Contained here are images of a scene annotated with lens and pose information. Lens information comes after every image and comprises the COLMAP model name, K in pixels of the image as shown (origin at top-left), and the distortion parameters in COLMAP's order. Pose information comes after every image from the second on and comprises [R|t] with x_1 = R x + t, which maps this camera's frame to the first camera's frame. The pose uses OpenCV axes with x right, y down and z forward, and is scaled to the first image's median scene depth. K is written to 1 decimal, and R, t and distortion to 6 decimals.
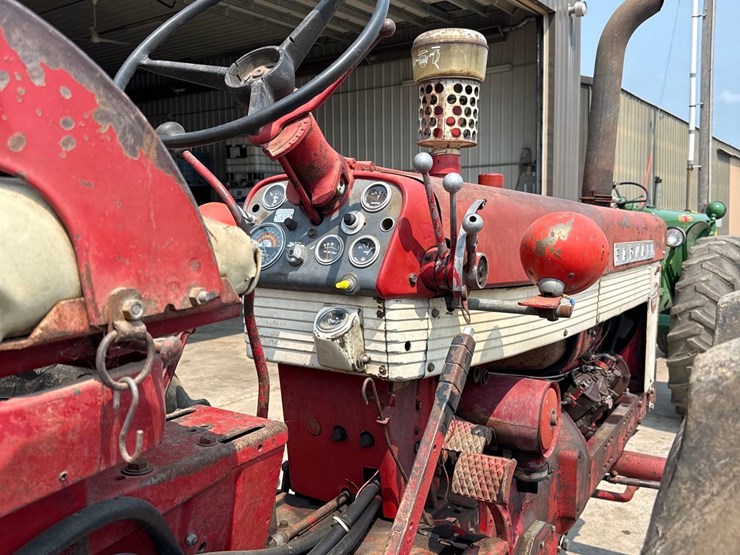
lens RADIAL K [[695.0, 0, 374.7], [0, 695.0, 270.3], [0, 0, 1]] dist [0.130173, -0.269587]
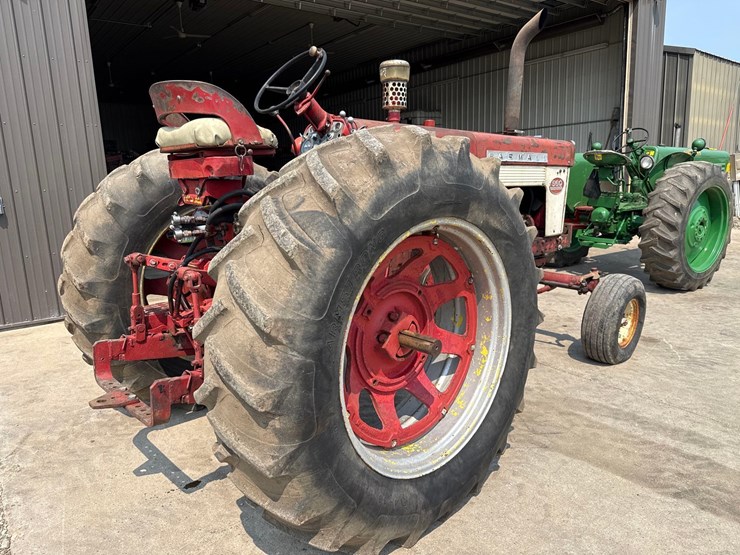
lens RADIAL K [[518.3, 0, 374.2], [0, 518.3, 277.5], [0, 0, 1]] dist [0.042613, -0.059431]
pose [[0.960678, 0.027302, -0.276319, 0.582069], [0.006056, 0.992857, 0.119156, 0.202365], [0.277598, -0.116144, 0.953651, -0.872517]]
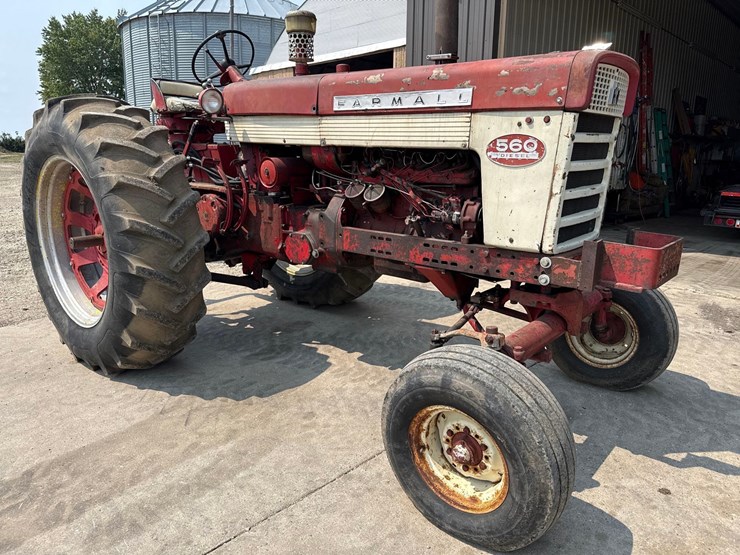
lens RADIAL K [[518.3, 0, 374.2], [0, 518.3, 277.5], [0, 0, 1]] dist [0.042613, -0.059431]
pose [[-0.164225, 0.219853, -0.961610, 2.058874], [-0.085884, 0.967957, 0.235972, 0.096577], [0.982677, 0.121340, -0.140081, 1.704107]]
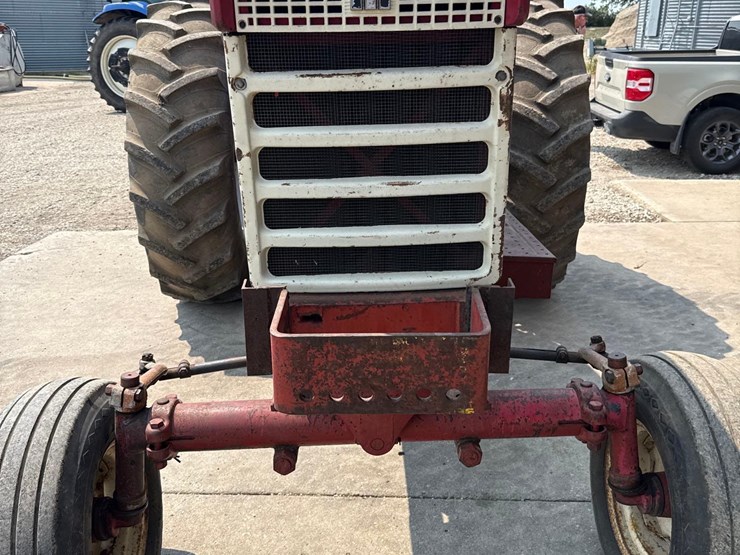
lens RADIAL K [[695.0, 0, 374.7], [0, 695.0, 270.3], [0, 0, 1]] dist [0.130173, -0.269587]
pose [[-0.850993, 0.169766, -0.496981, 1.087873], [-0.042155, 0.921177, 0.386853, -0.095411], [0.523482, 0.350159, -0.776759, 2.752466]]
